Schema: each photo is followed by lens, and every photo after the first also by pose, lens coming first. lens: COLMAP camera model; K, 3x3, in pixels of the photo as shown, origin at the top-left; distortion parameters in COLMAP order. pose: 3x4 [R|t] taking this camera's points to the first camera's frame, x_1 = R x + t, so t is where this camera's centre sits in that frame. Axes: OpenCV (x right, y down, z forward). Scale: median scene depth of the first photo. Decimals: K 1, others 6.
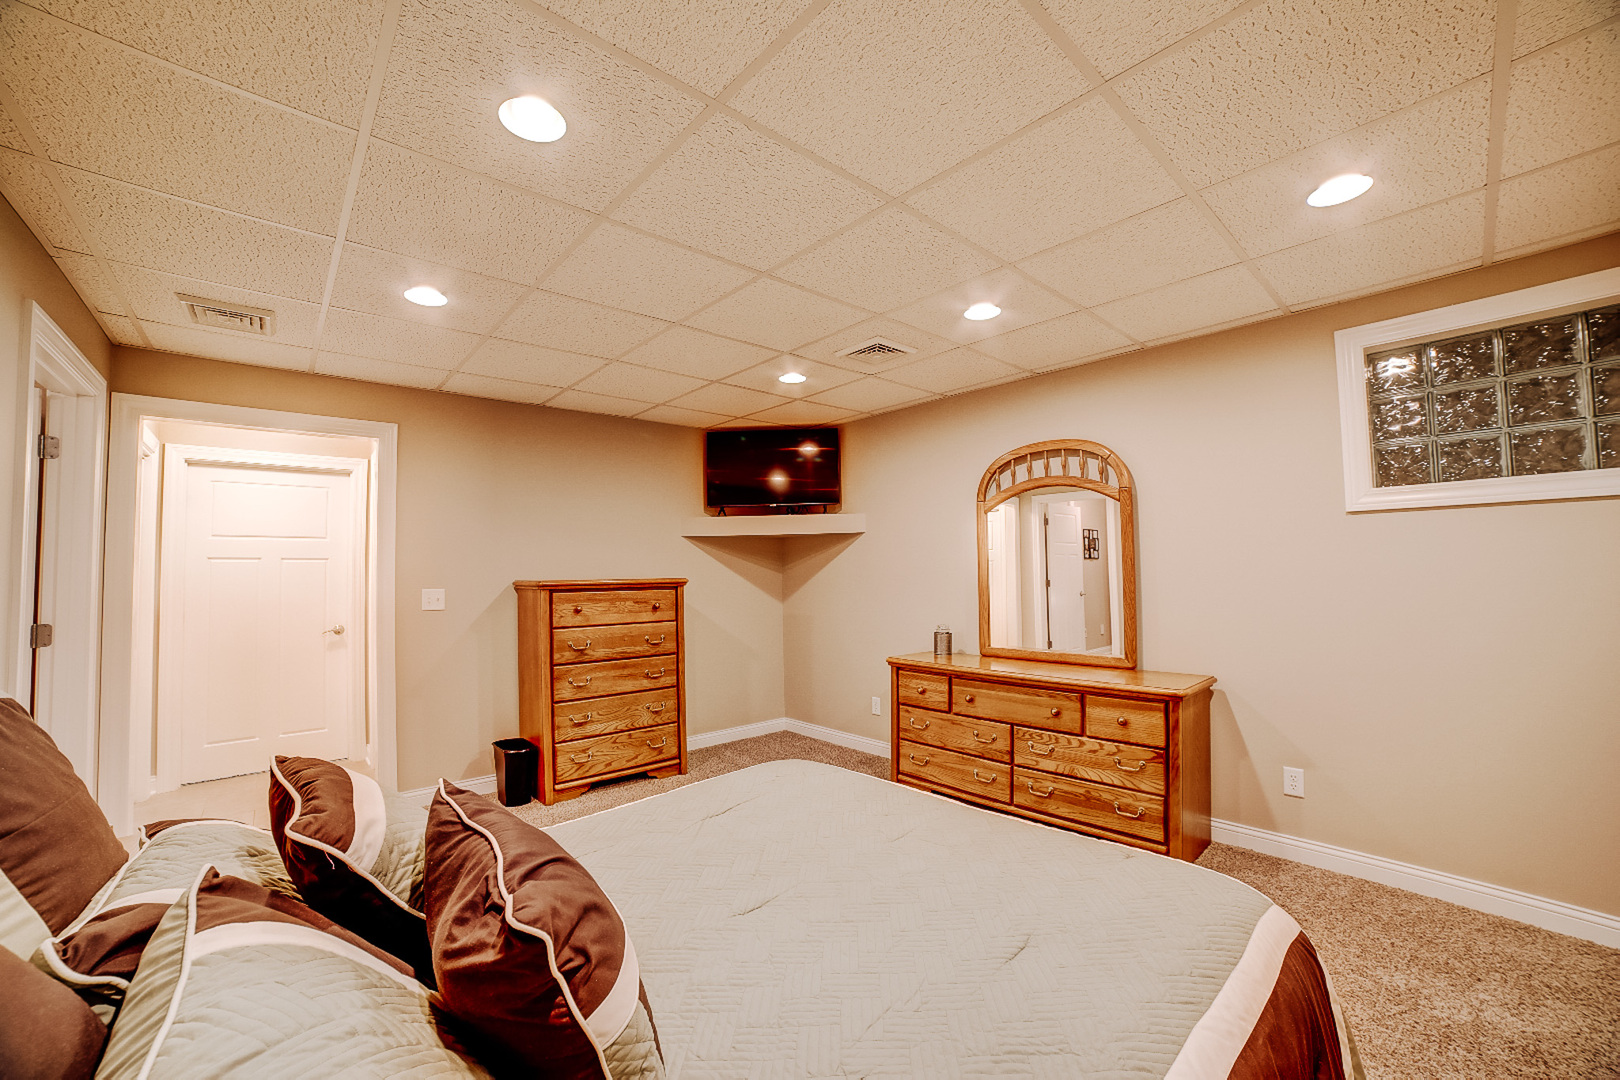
lens RADIAL K [[649.6, 0, 815.6], [0, 649.6, 536.2], [0, 0, 1]] dist [-0.110247, 0.041983]
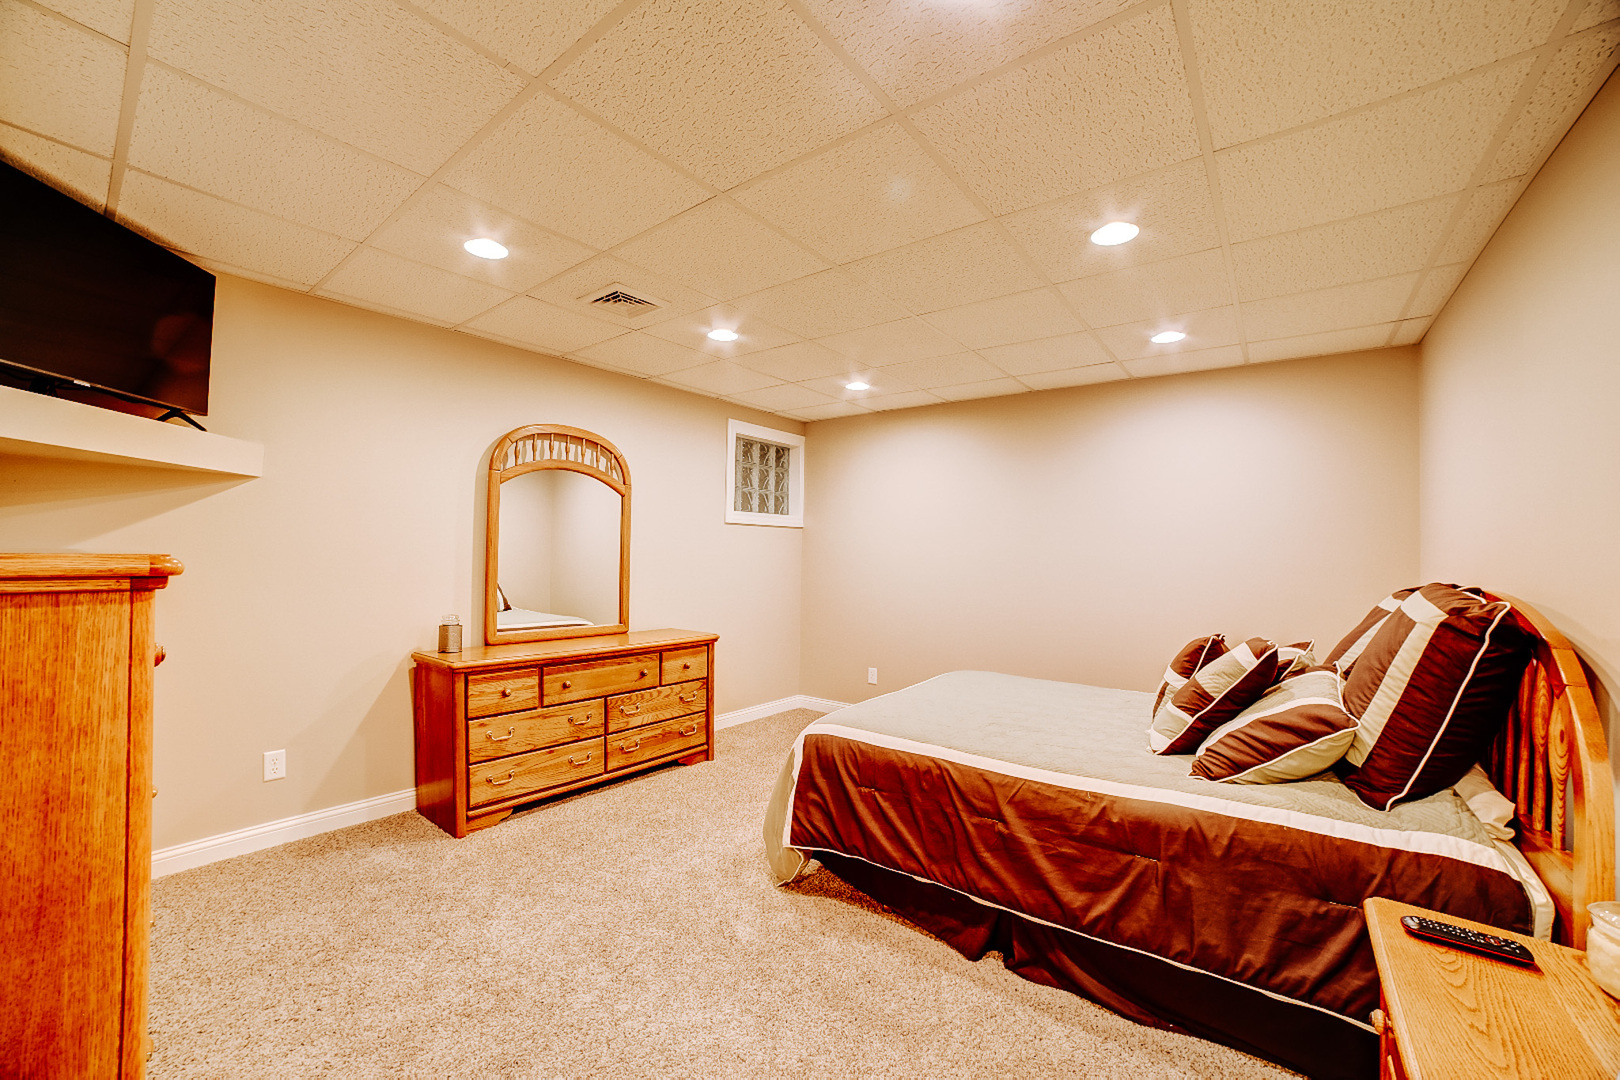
lens RADIAL K [[638.1, 0, 804.7], [0, 638.1, 541.9], [0, 0, 1]] dist [-0.095609, 0.029043]
pose [[-0.163432, 0.027605, 0.986168, -0.783115], [-0.071062, 0.996682, -0.039676, 0.057588], [-0.983992, -0.076564, -0.160928, 0.865781]]
